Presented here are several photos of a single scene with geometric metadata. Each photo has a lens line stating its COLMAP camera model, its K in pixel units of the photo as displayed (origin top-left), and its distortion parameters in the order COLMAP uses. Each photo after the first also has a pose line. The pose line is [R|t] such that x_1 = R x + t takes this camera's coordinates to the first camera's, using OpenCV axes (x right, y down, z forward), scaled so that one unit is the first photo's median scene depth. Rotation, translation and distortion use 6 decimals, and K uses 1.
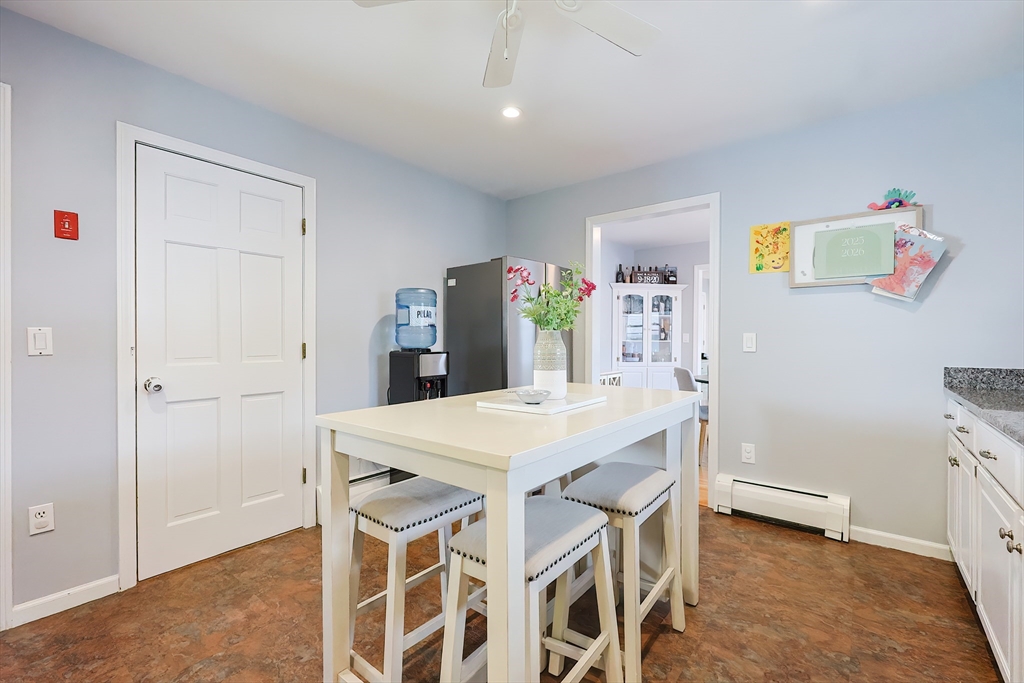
lens RADIAL K [[436.3, 0, 515.4], [0, 436.3, 340.9], [0, 0, 1]] dist [-0.000646, 0.000216]
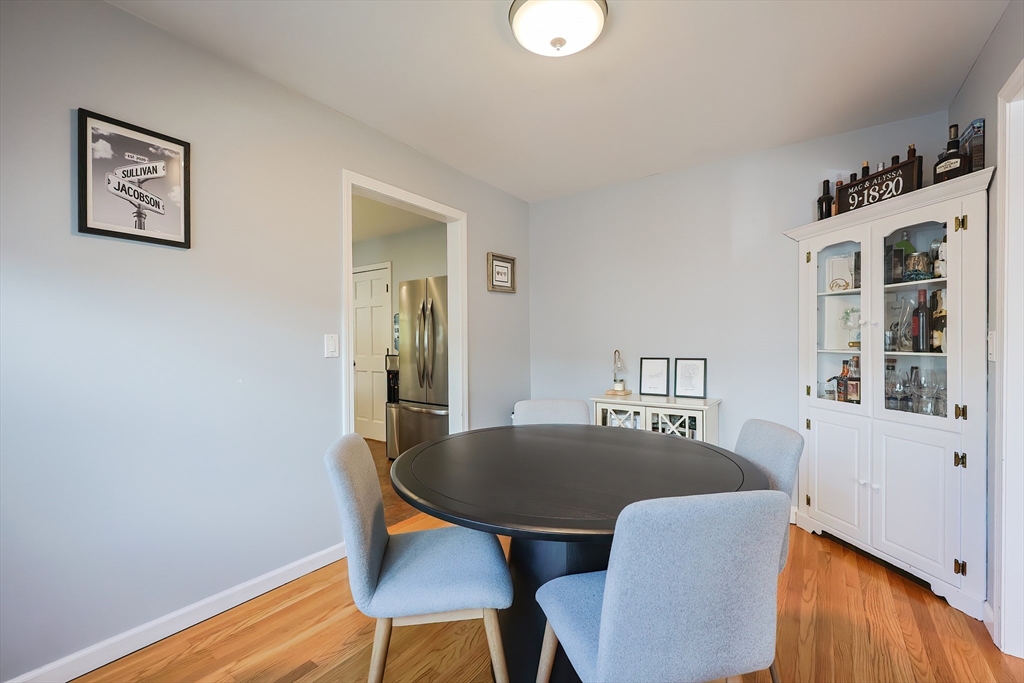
lens RADIAL K [[441.1, 0, 519.3], [0, 441.1, 342.0], [0, 0, 1]] dist [-0.000439, -0.000095]
pose [[0.064535, -0.002478, -0.997912, 0.673880], [-0.002778, 0.999993, -0.002663, -0.007448], [0.997912, 0.002945, 0.064527, 0.655917]]
